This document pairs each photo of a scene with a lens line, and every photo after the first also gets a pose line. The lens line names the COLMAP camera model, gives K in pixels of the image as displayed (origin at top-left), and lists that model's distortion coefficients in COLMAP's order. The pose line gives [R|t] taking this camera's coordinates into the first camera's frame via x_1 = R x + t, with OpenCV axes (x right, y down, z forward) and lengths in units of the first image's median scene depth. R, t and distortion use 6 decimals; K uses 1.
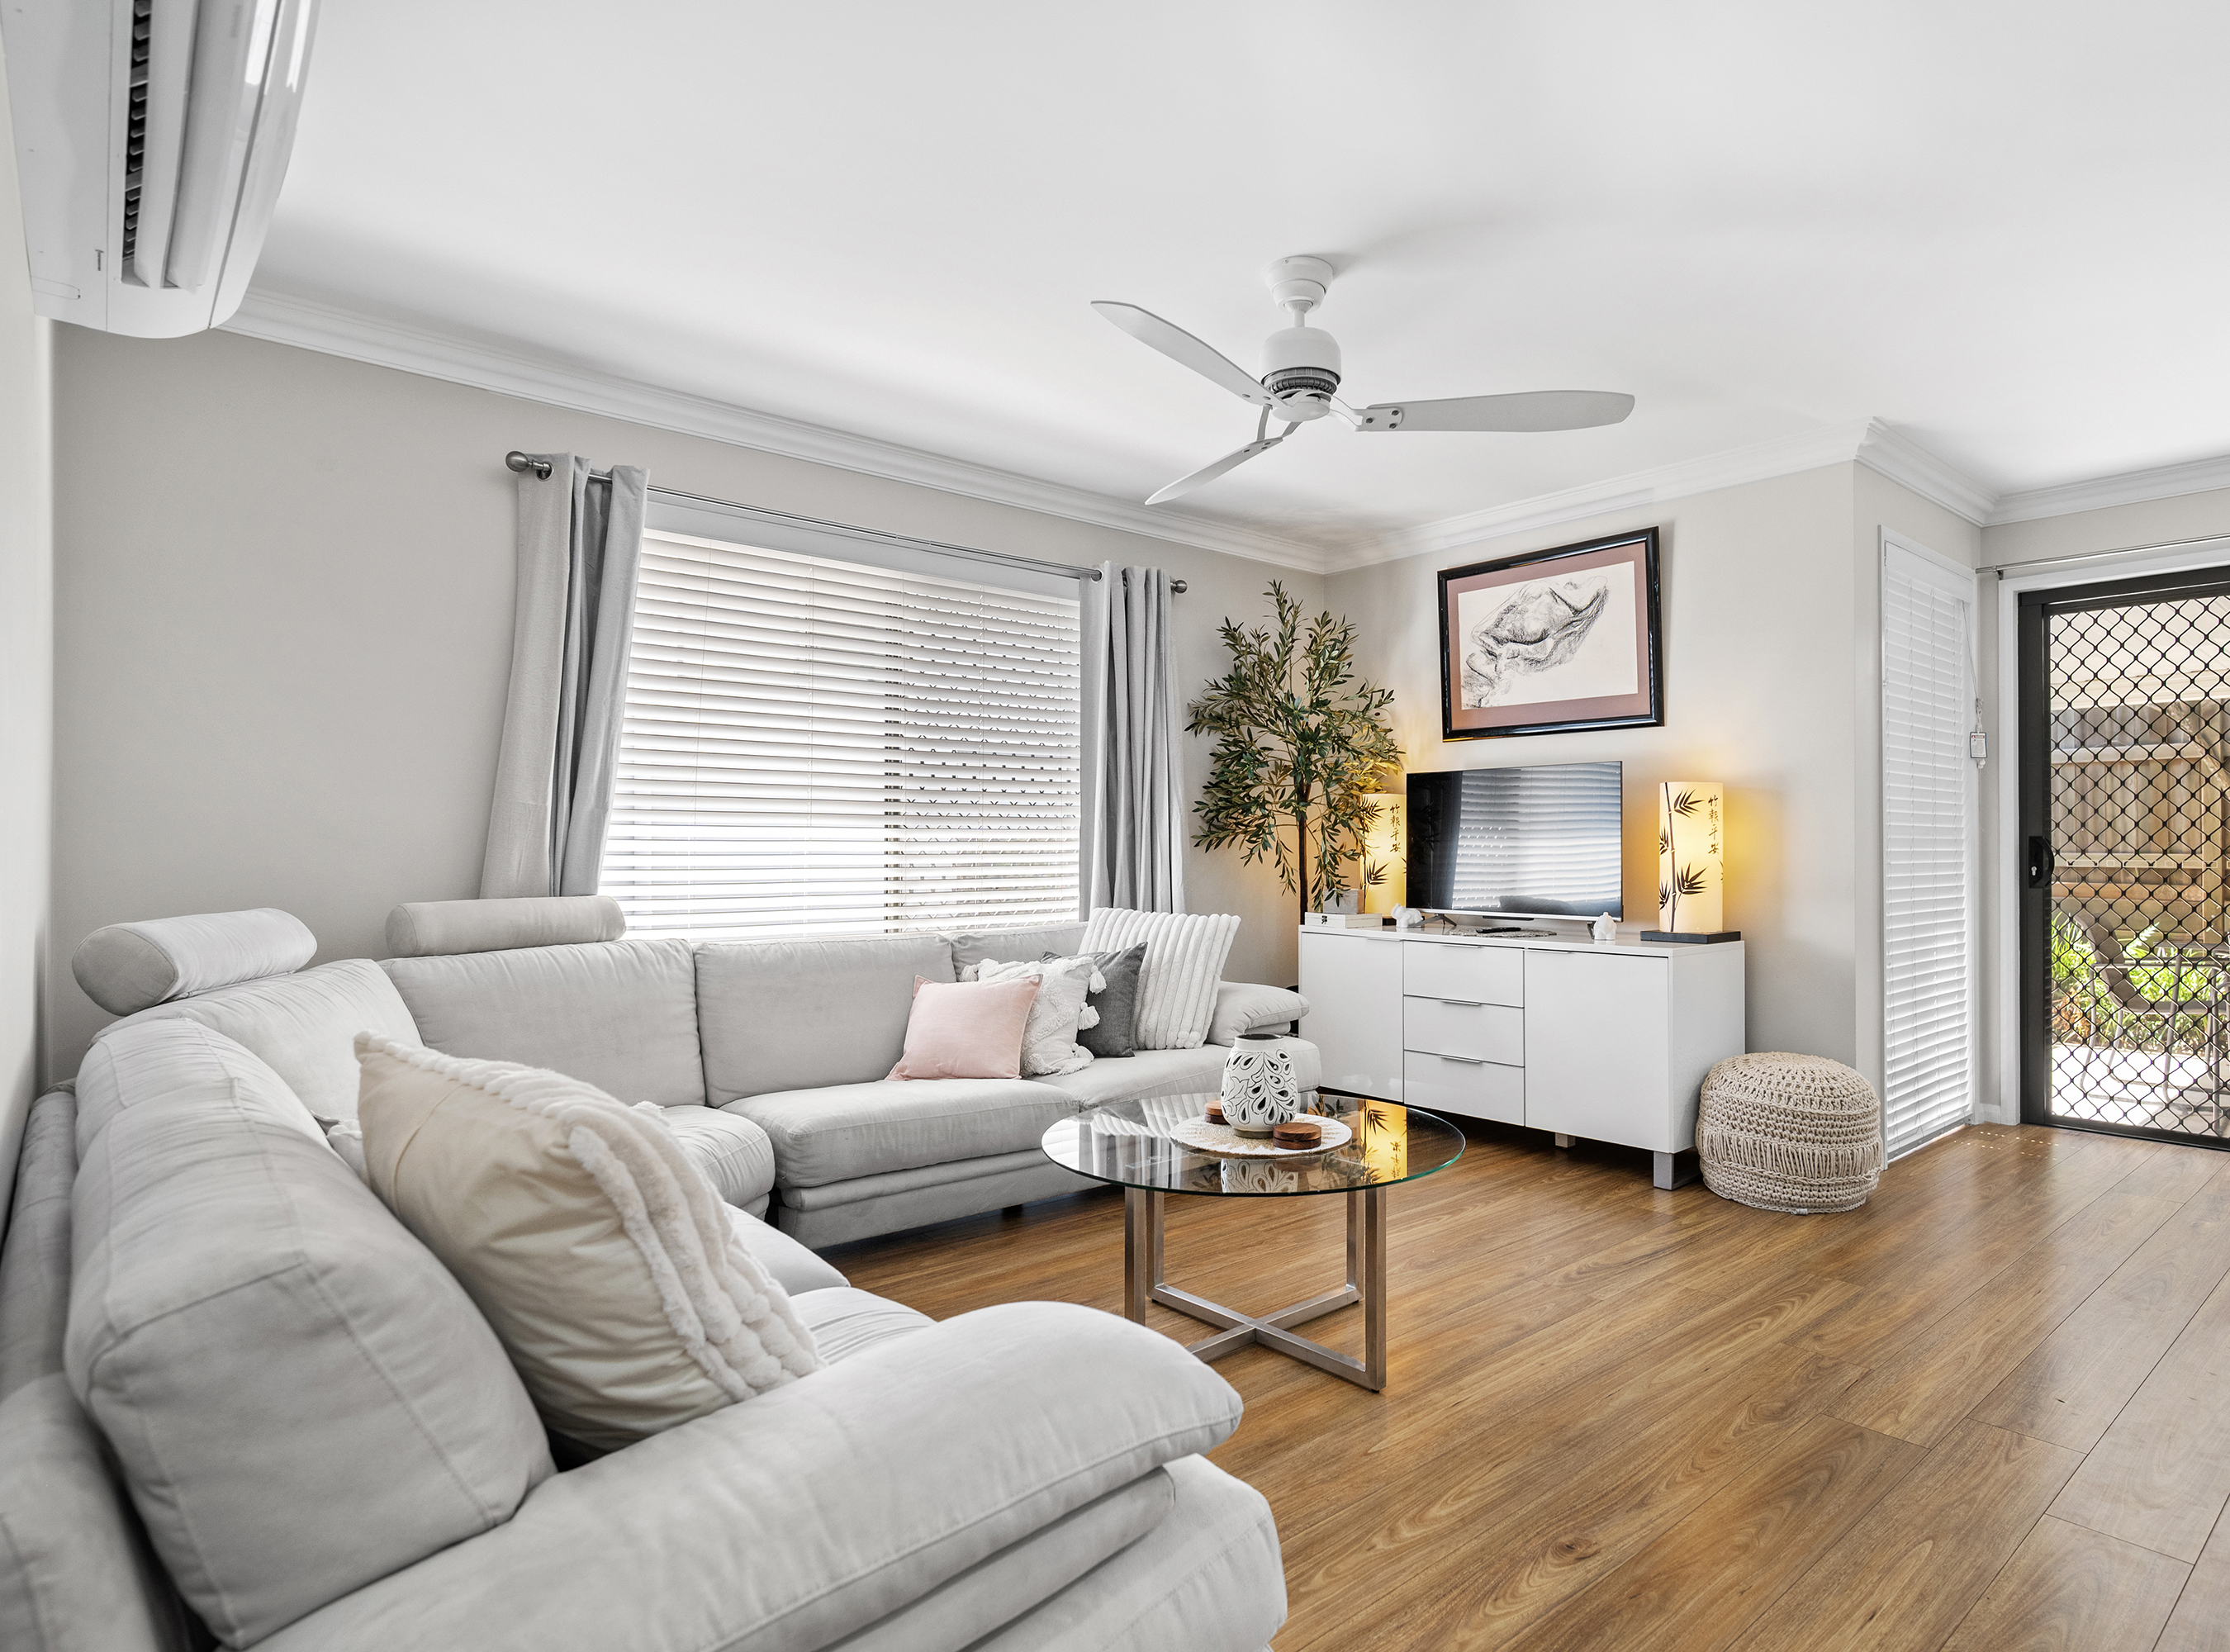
lens RADIAL K [[1233.3, 0, 1196.2], [0, 1233.3, 840.6], [0, 0, 1]] dist [0.001268, 0.000374]
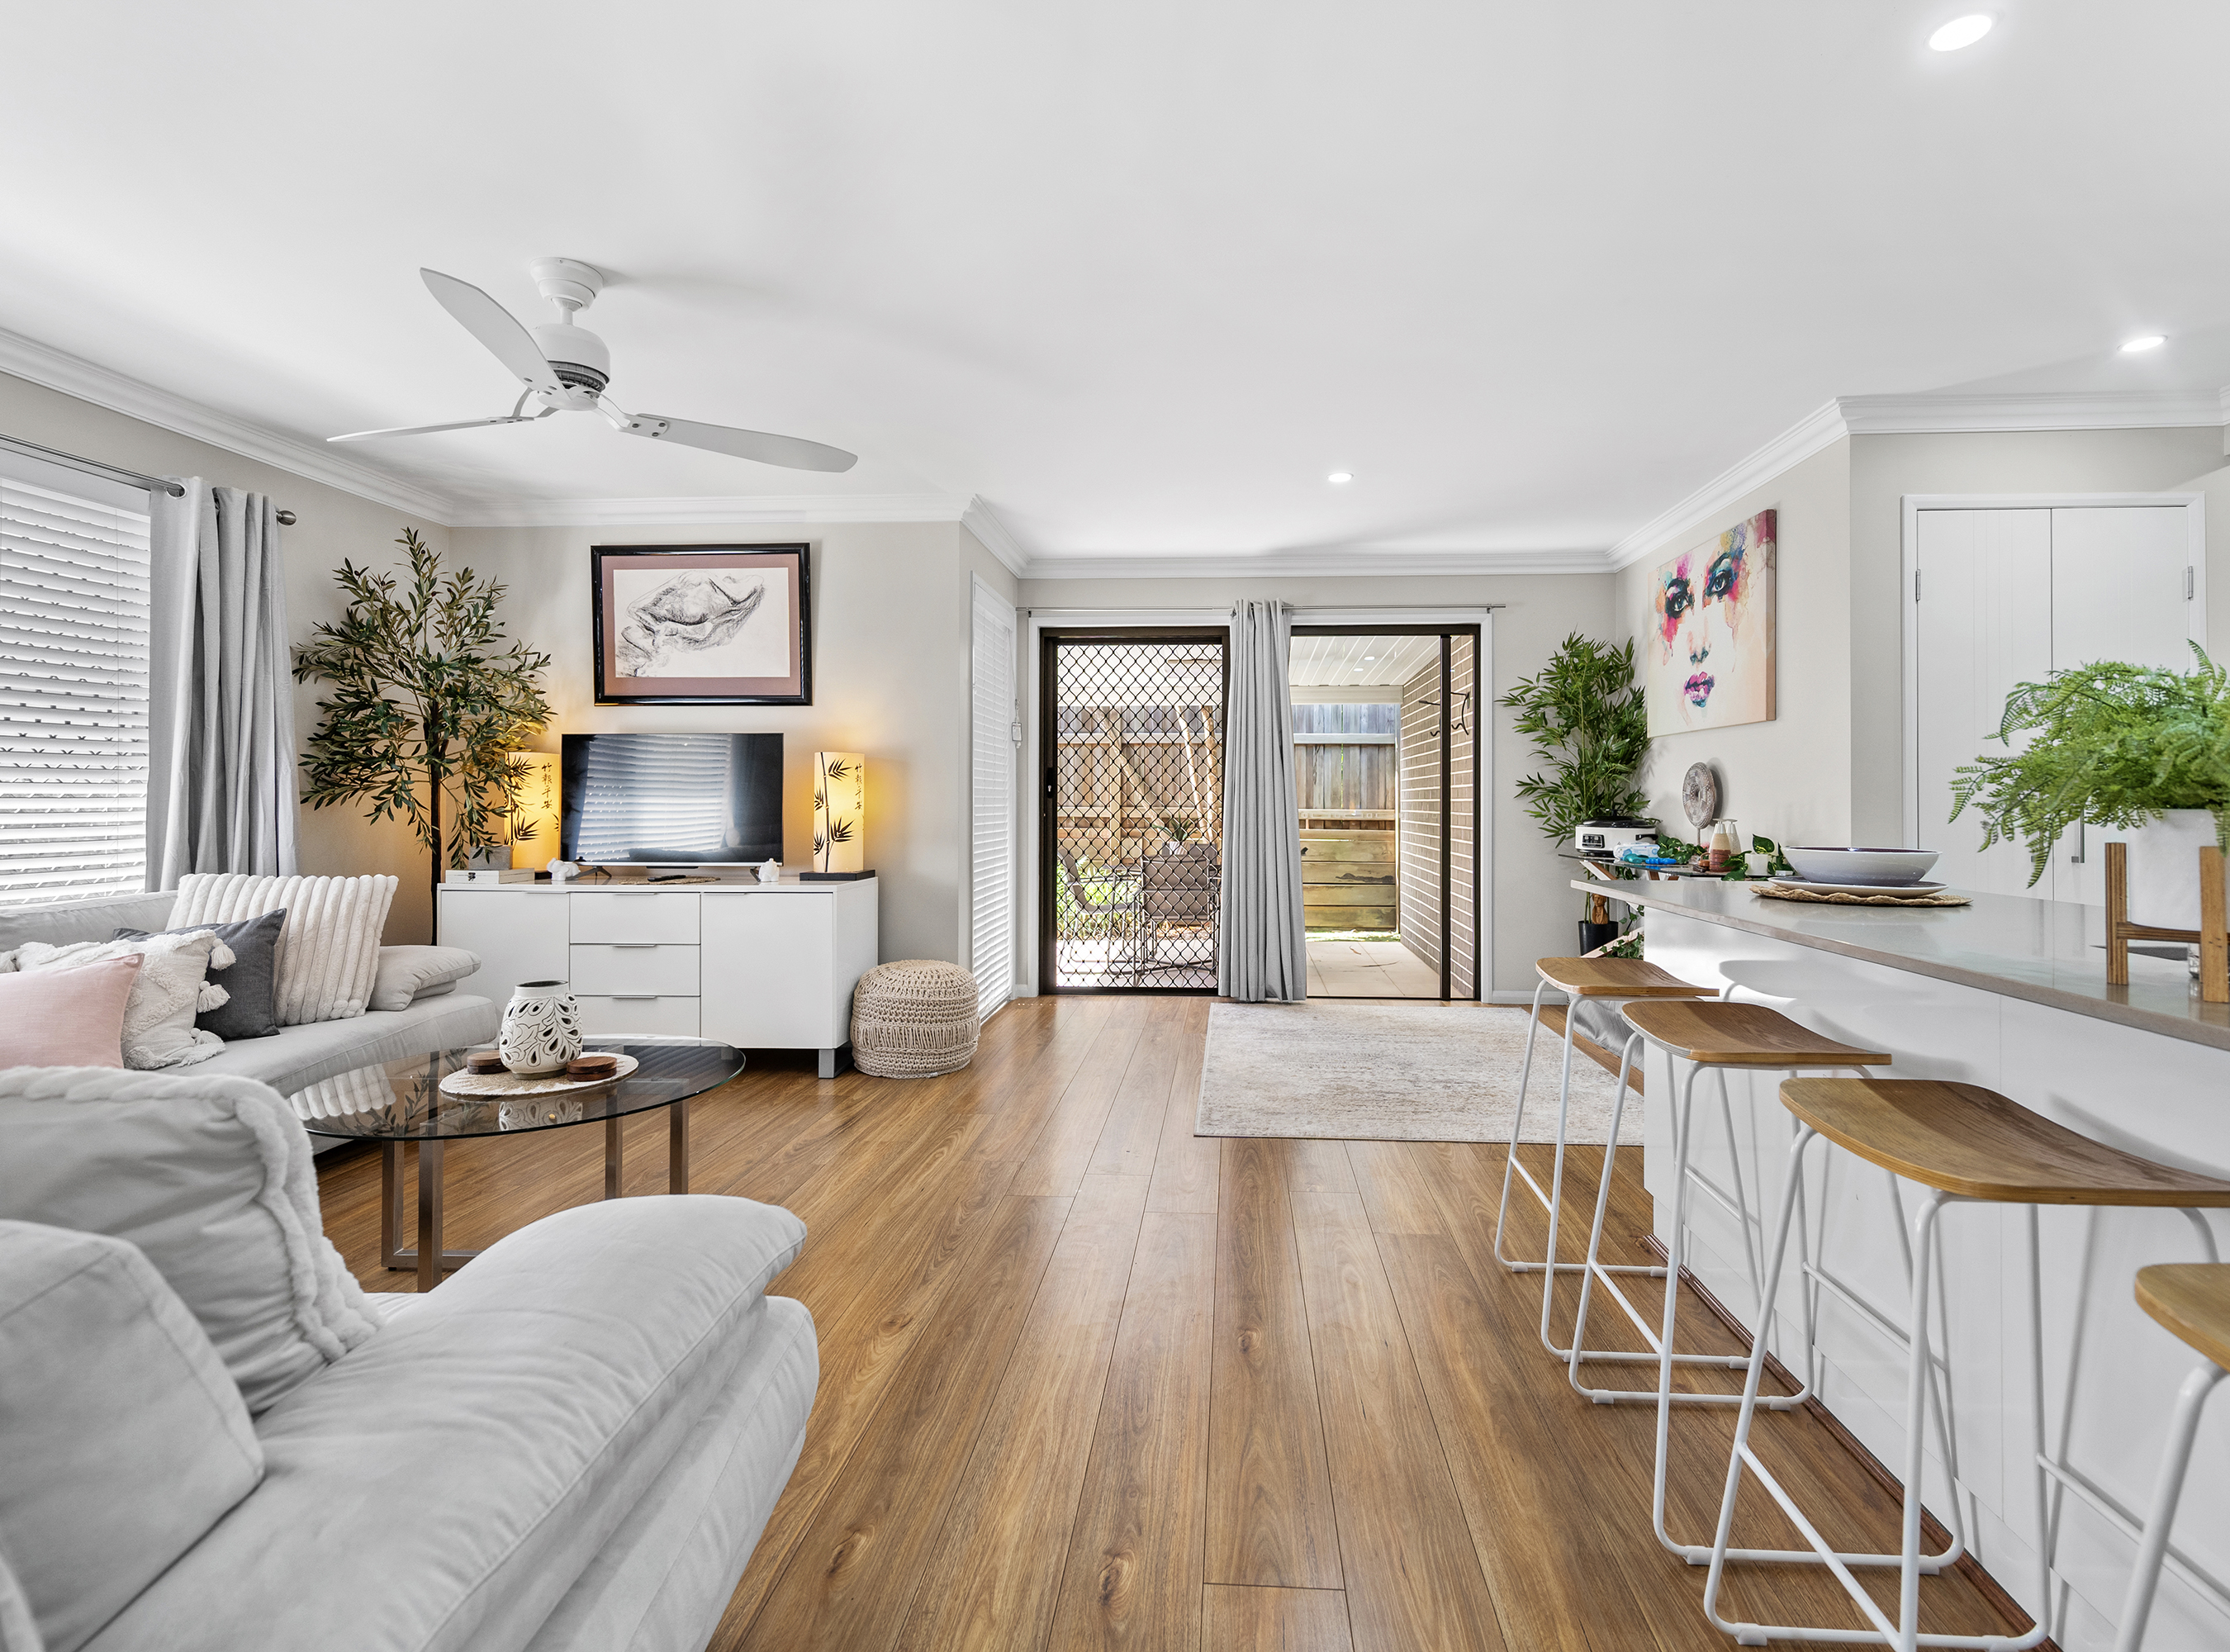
lens RADIAL K [[1135.7, 0, 1112.7], [0, 1135.7, 796.8], [0, 0, 1]] dist [-0.001603, -0.000266]
pose [[0.738634, 0.002536, 0.674102, -0.158486], [-0.003529, 0.999994, 0.000105, -0.003083], [-0.674098, -0.002456, 0.738638, -0.037501]]
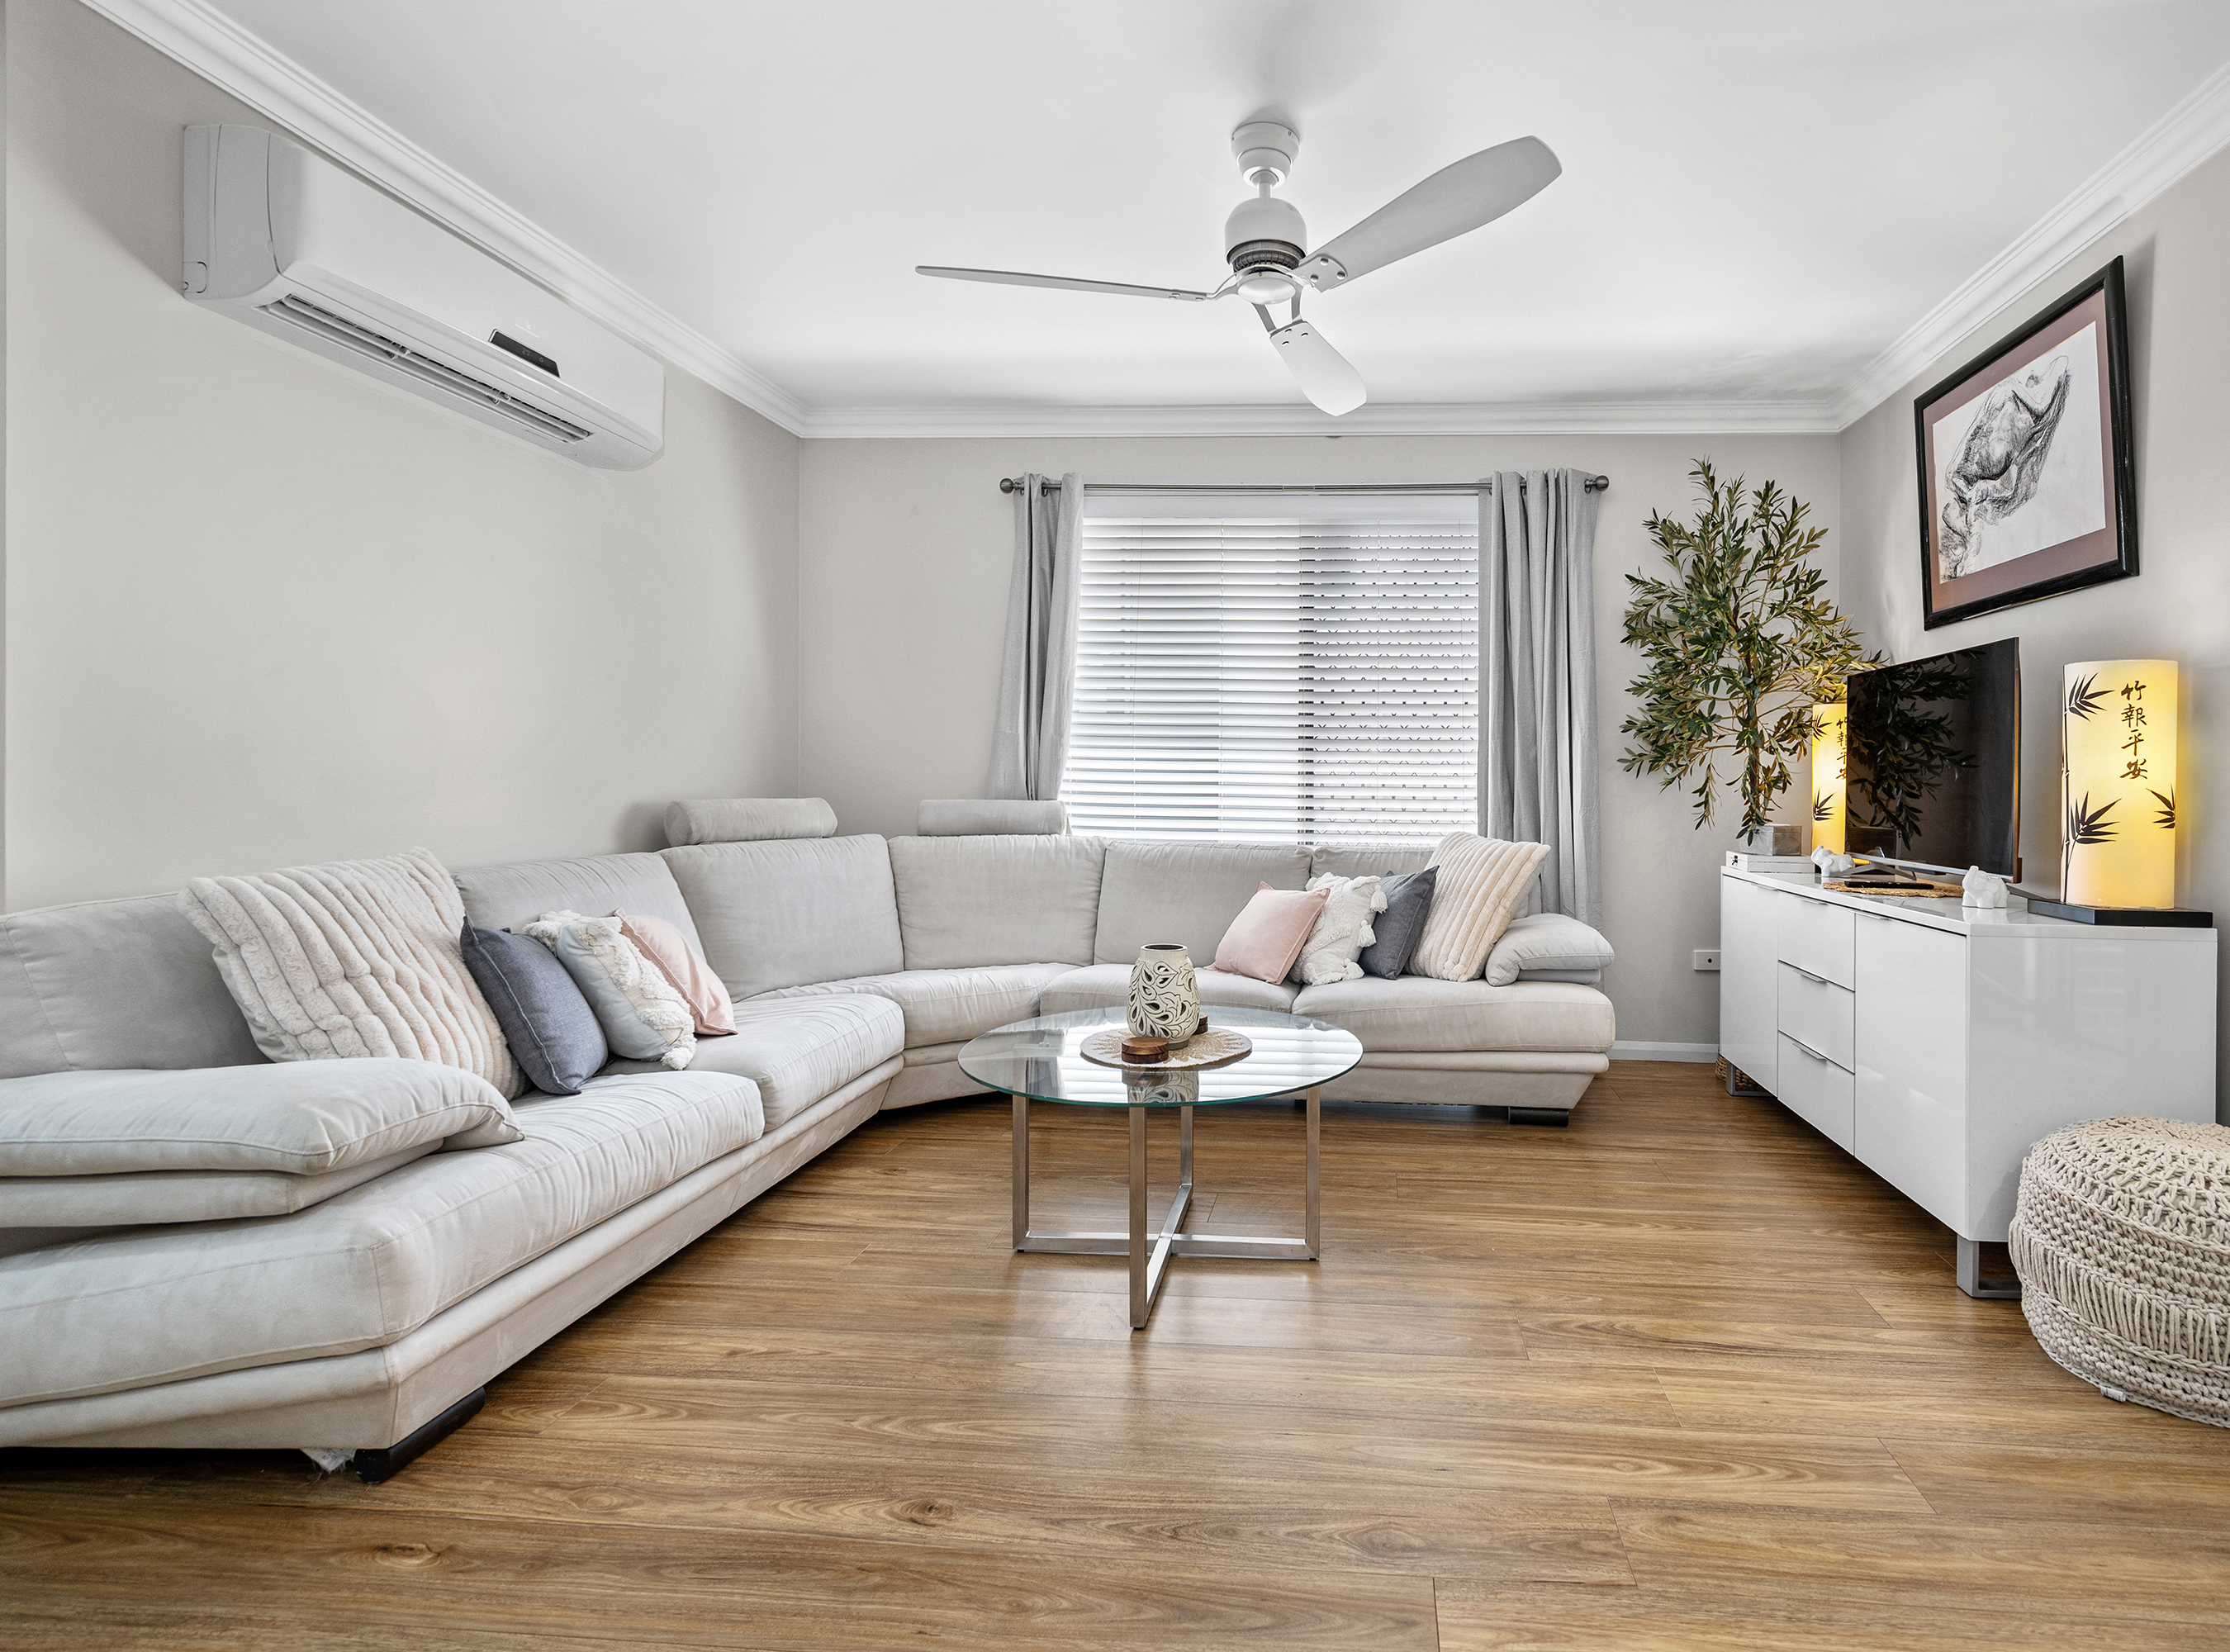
lens RADIAL K [[1101.2, 0, 1119.2], [0, 1101.2, 786.9], [0, 0, 1]] dist [0.001577, 0.000781]
pose [[0.678219, 0.018501, -0.734627, 0.431508], [-0.012311, 0.999829, 0.013814, 0.012052], [0.734757, -0.000325, 0.678330, 0.241544]]
